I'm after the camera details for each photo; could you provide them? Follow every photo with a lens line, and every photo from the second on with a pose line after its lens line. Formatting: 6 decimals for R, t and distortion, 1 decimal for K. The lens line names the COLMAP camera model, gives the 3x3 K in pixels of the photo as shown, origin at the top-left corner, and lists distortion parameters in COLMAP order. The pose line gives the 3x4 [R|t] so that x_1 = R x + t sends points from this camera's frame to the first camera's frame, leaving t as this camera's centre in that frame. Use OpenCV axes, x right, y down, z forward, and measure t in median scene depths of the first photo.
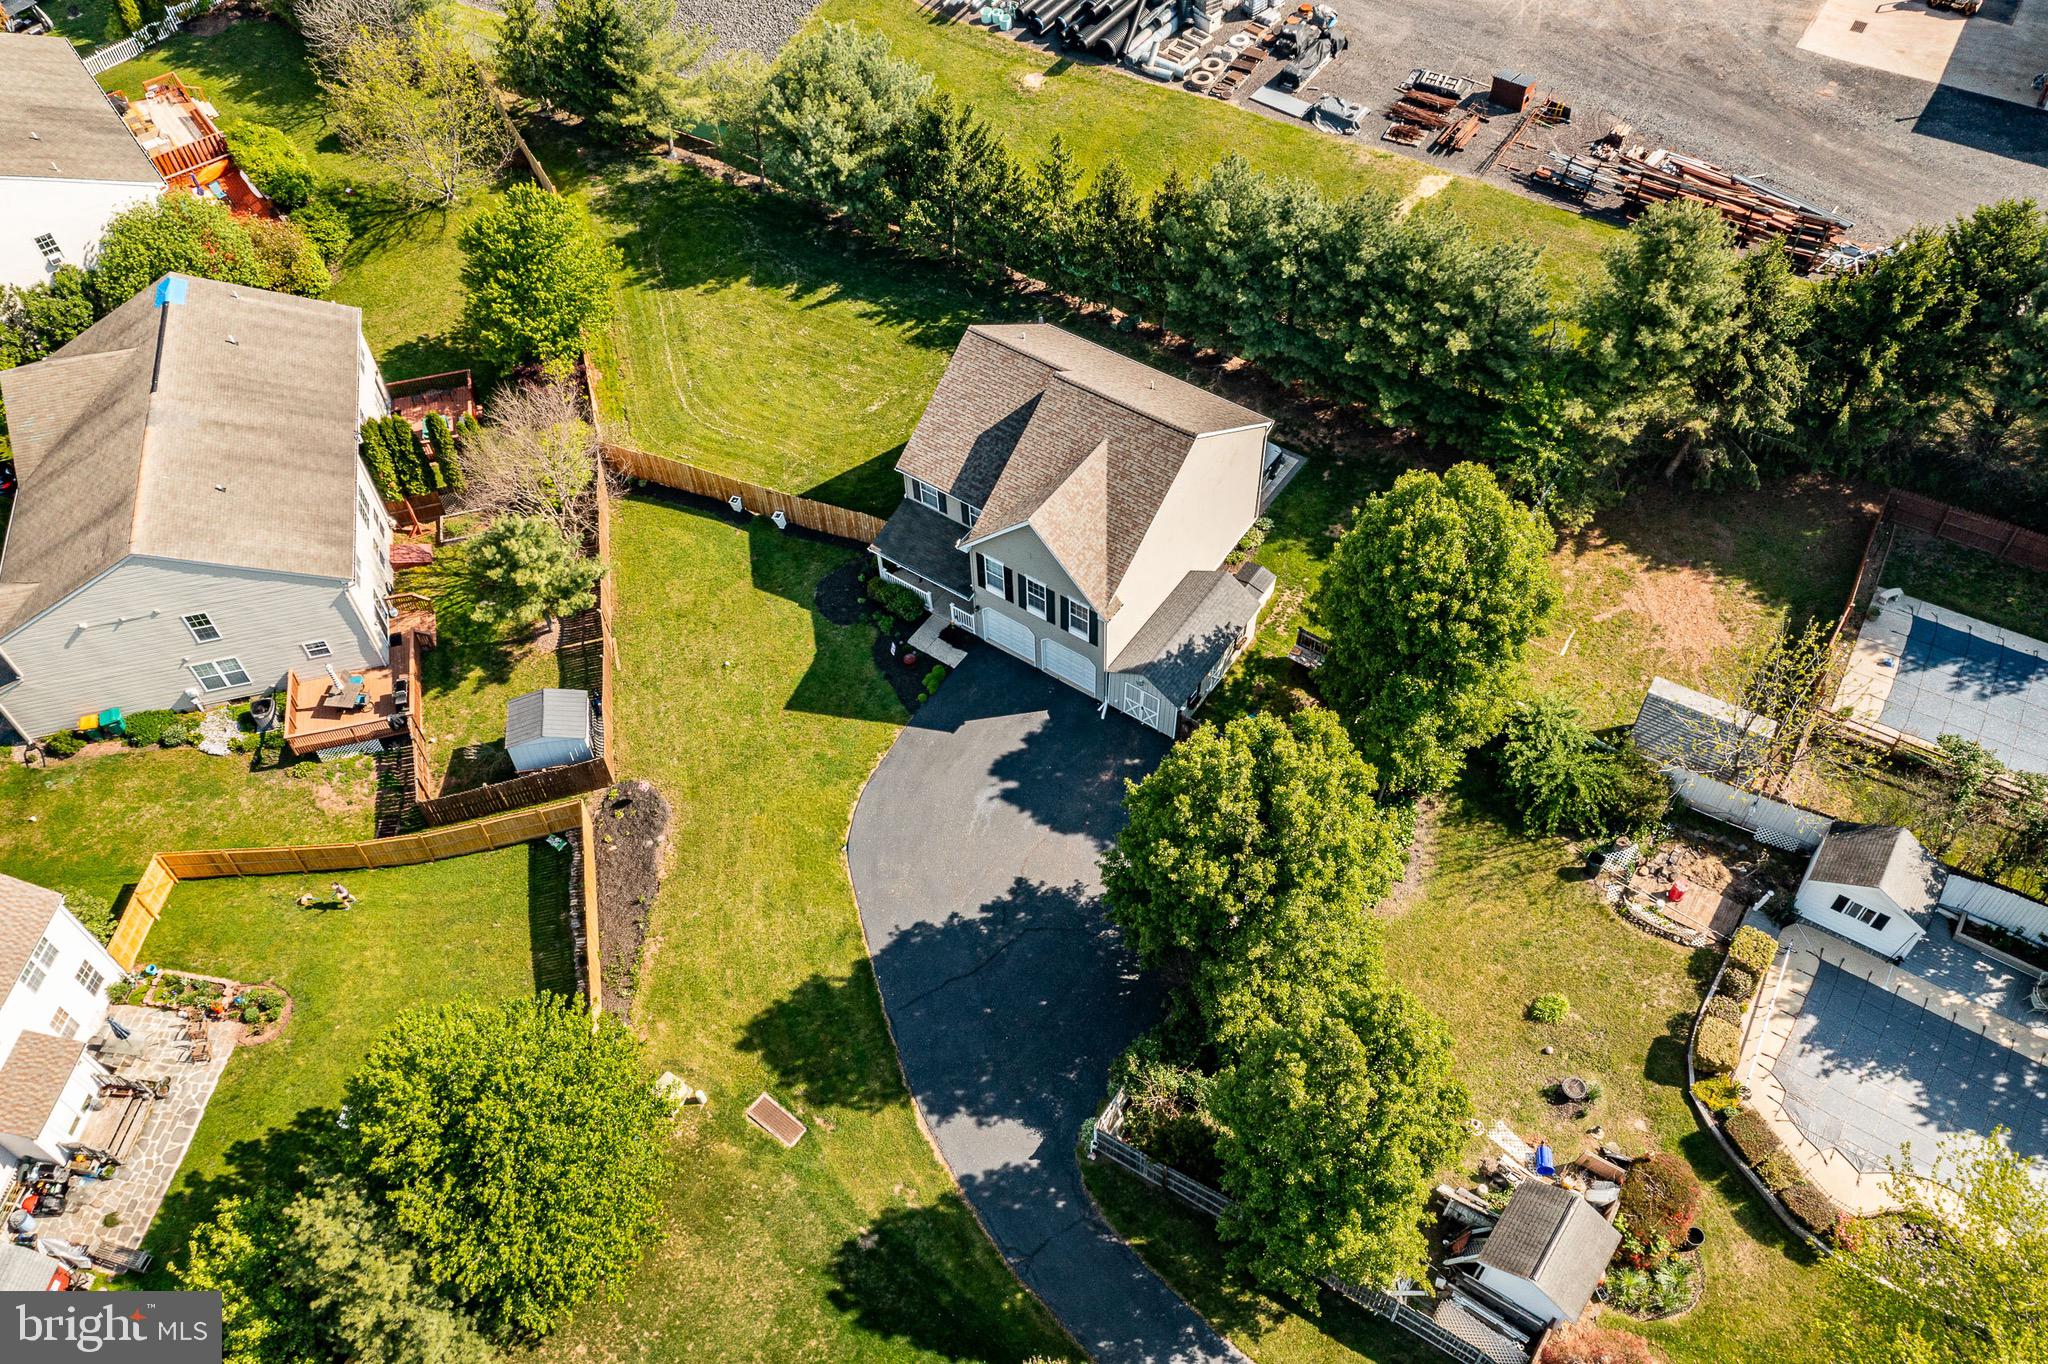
lens RADIAL K [[1605.1, 0, 1035.1], [0, 1605.1, 686.1], [0, 0, 1]] dist [-0.005685, 0.013540]
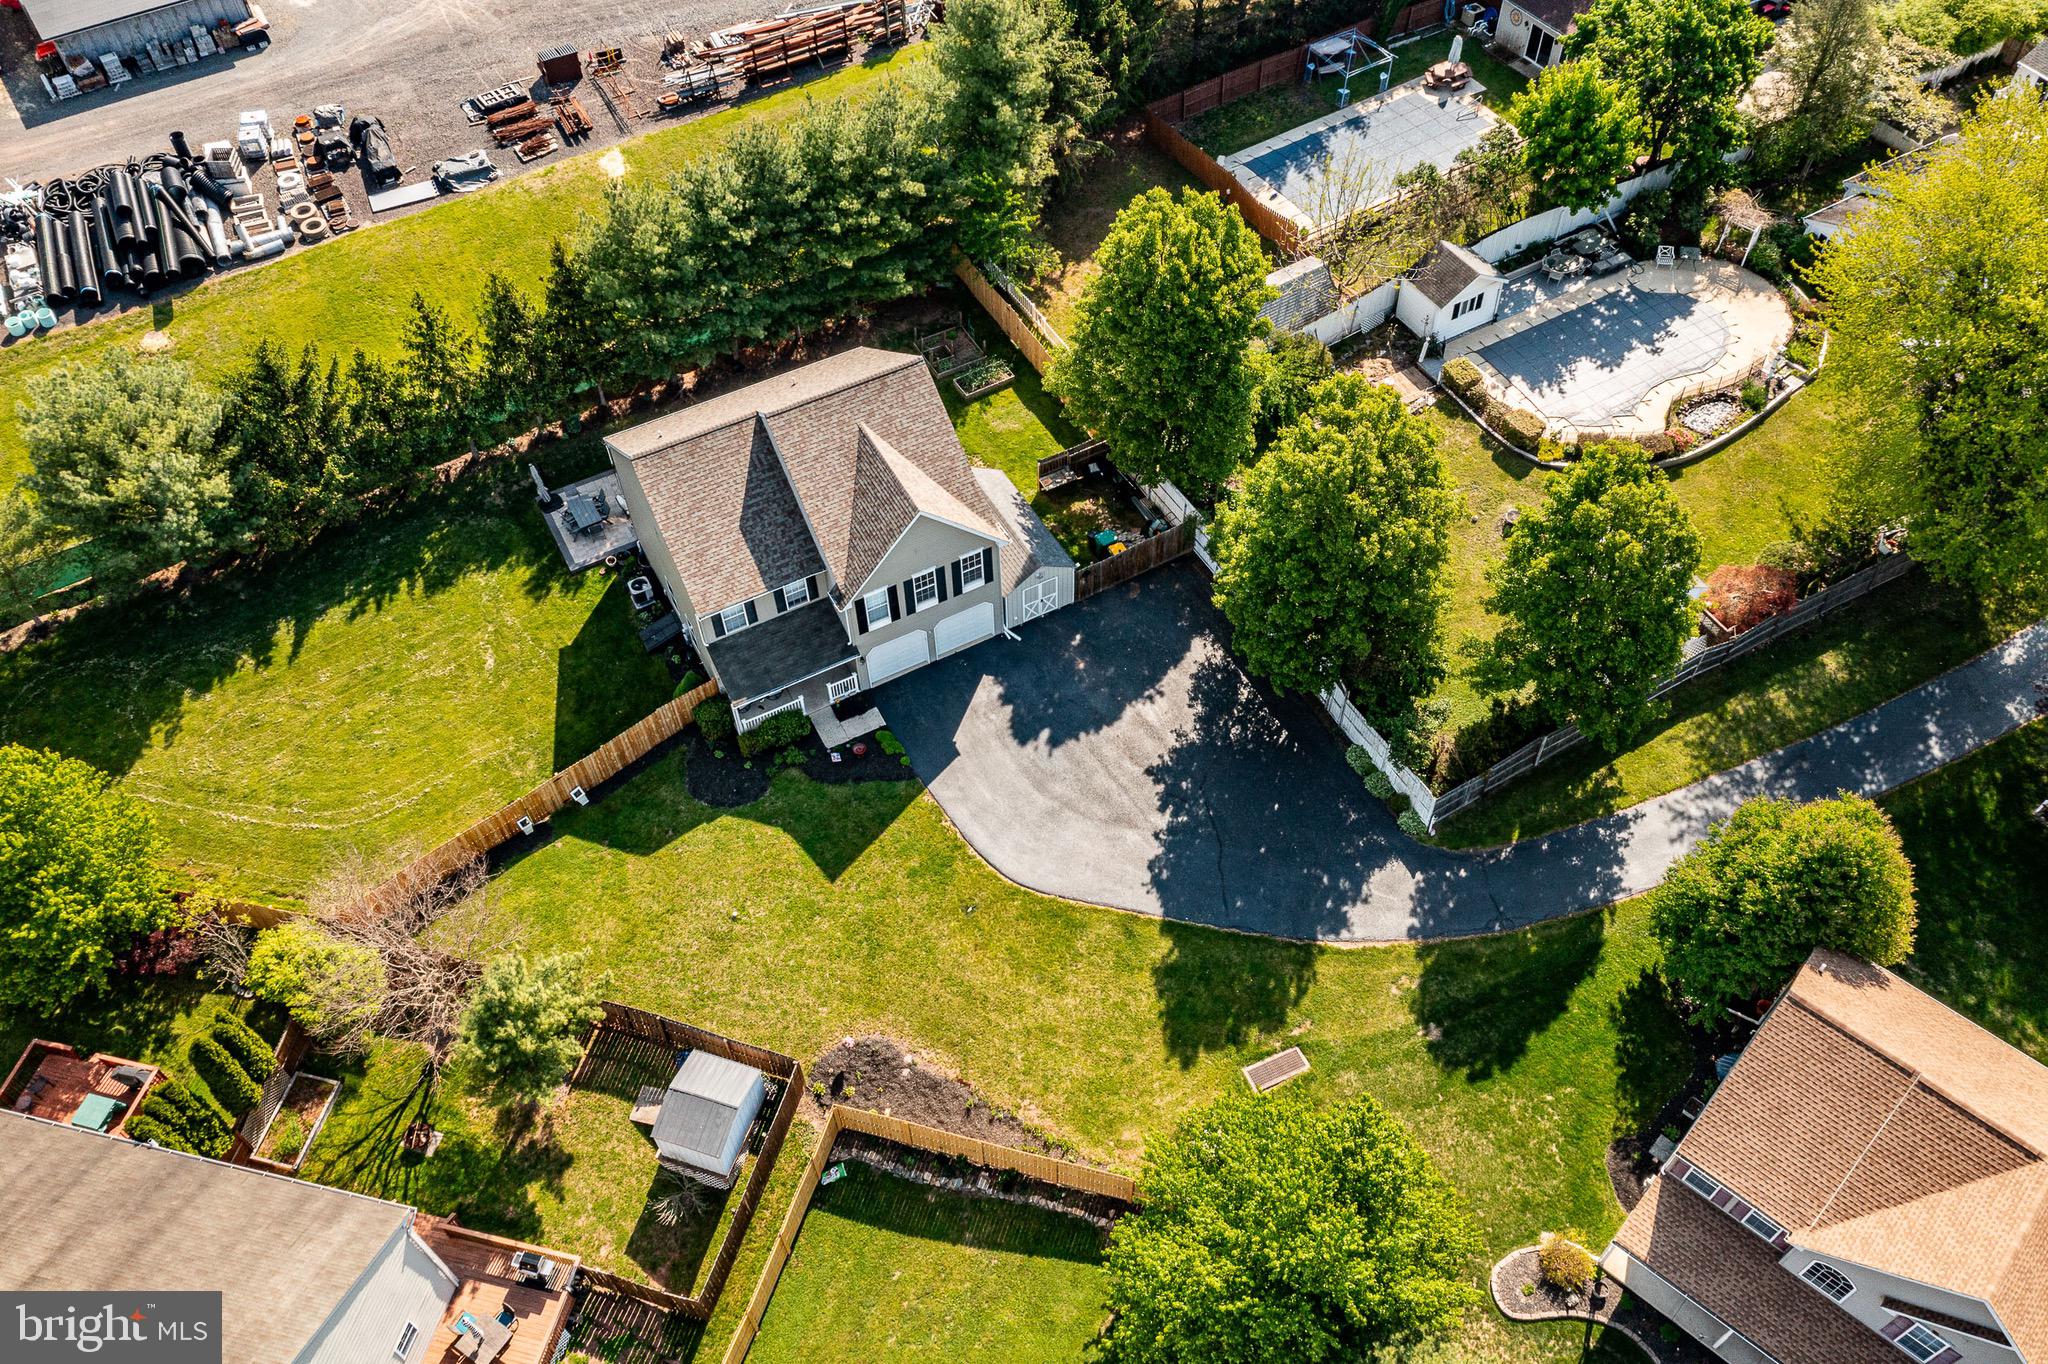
lens RADIAL K [[1578.4, 0, 1024.0], [0, 1578.4, 682.0], [0, 0, 1]] dist [0.003037, 0.006770]
pose [[0.456269, -0.690471, 0.561310, -0.531328], [0.701575, 0.667157, 0.250388, -0.208710], [-0.547368, 0.279557, 0.788820, 0.217557]]
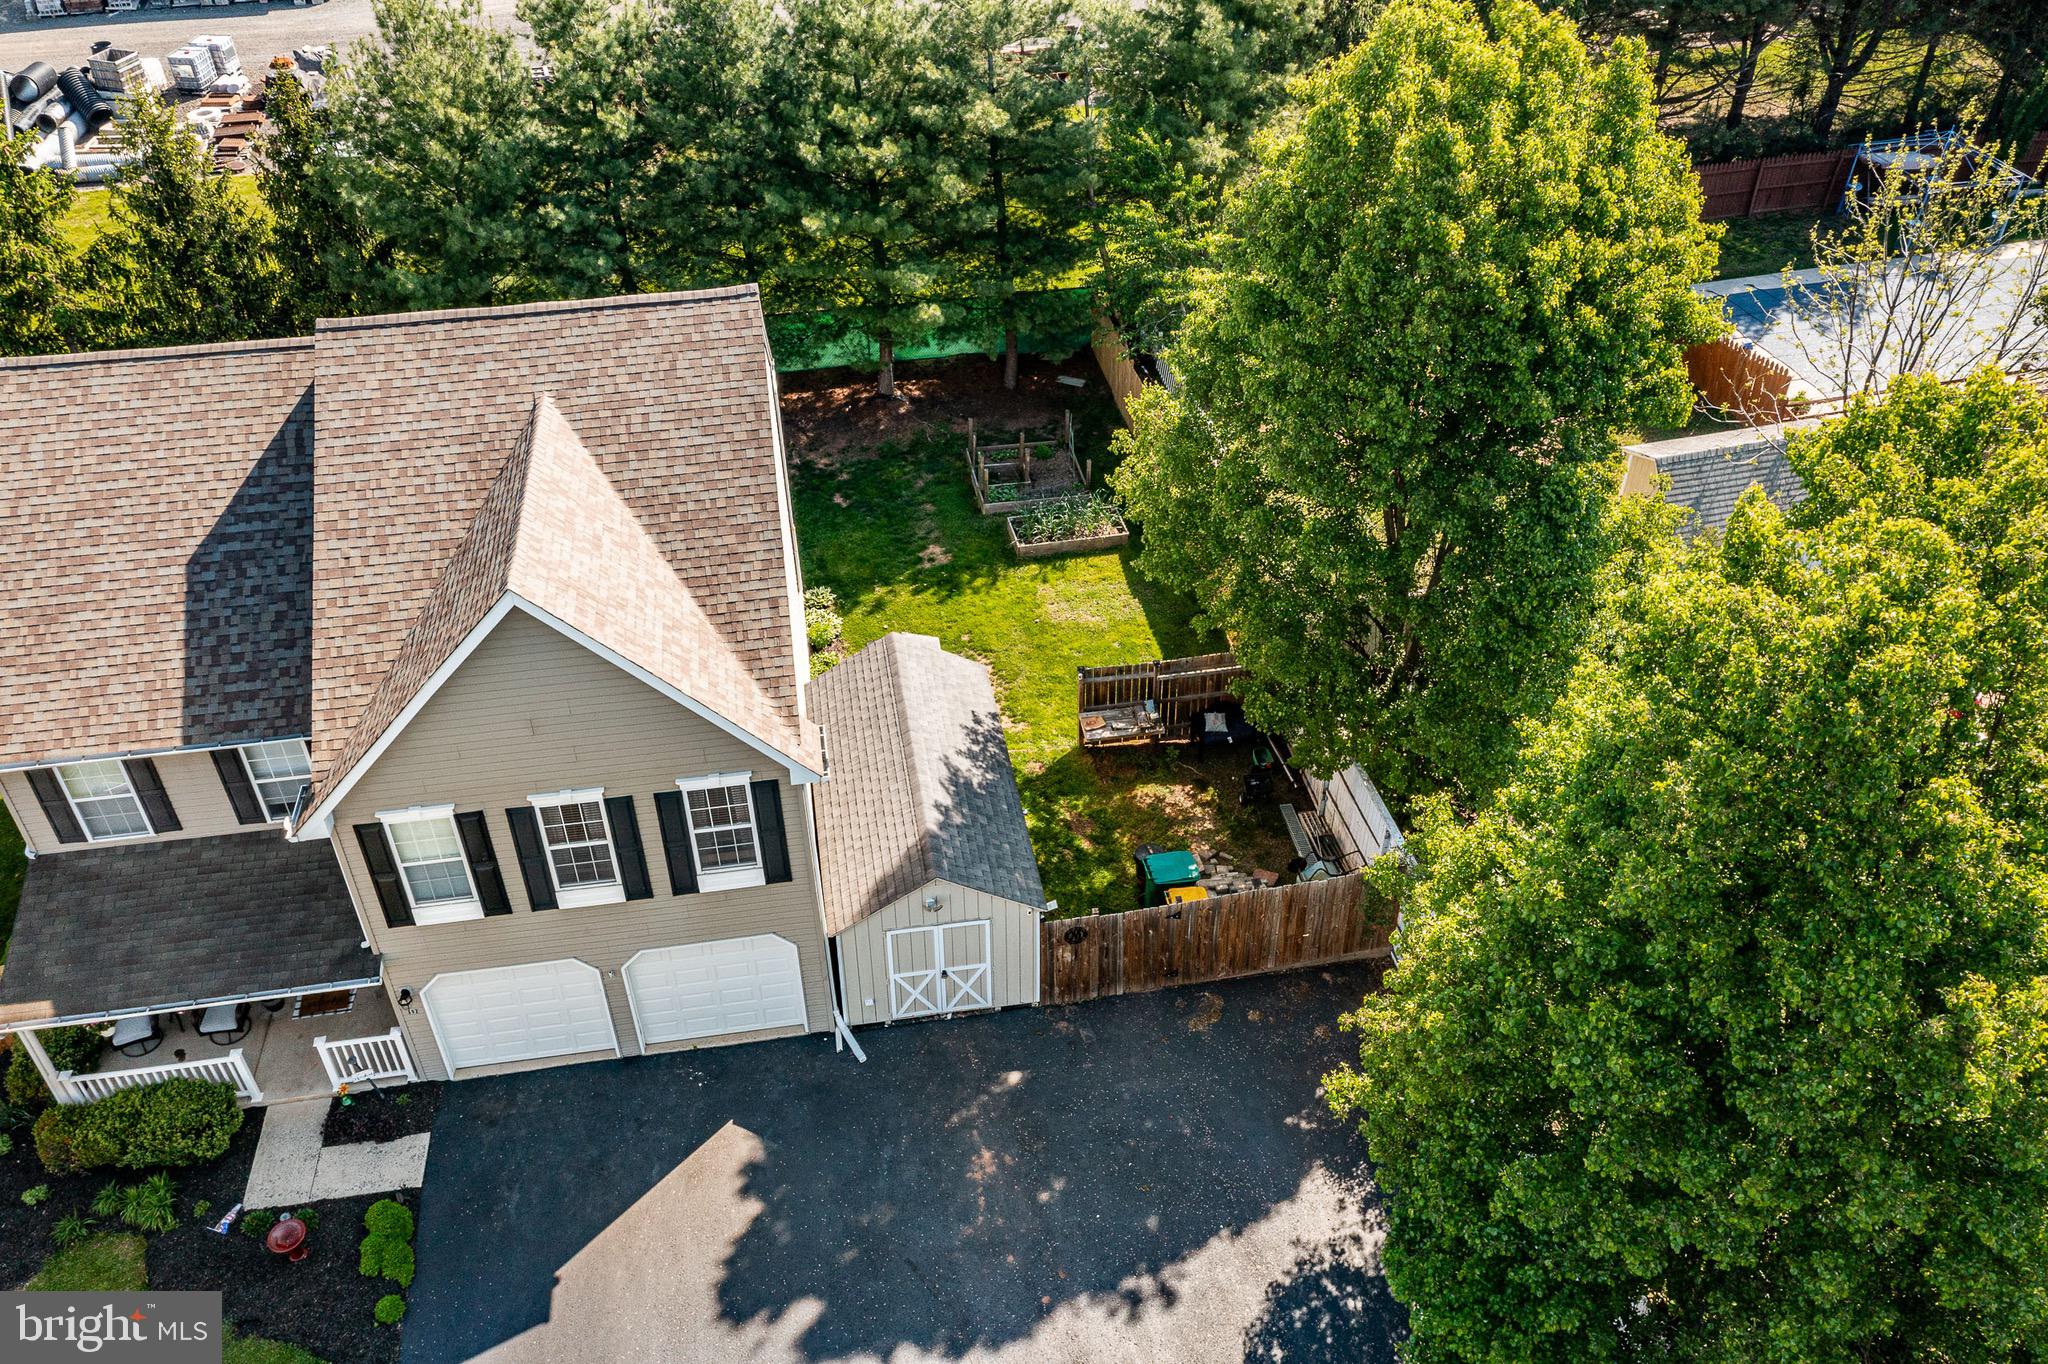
lens RADIAL K [[1614.2, 0, 1015.6], [0, 1614.2, 688.5], [0, 0, 1]] dist [-0.035043, 0.077984]
pose [[0.720741, -0.409432, 0.559373, -0.111858], [0.540218, 0.837410, -0.083120, -0.002753], [-0.434392, 0.362091, 0.824738, 0.625445]]
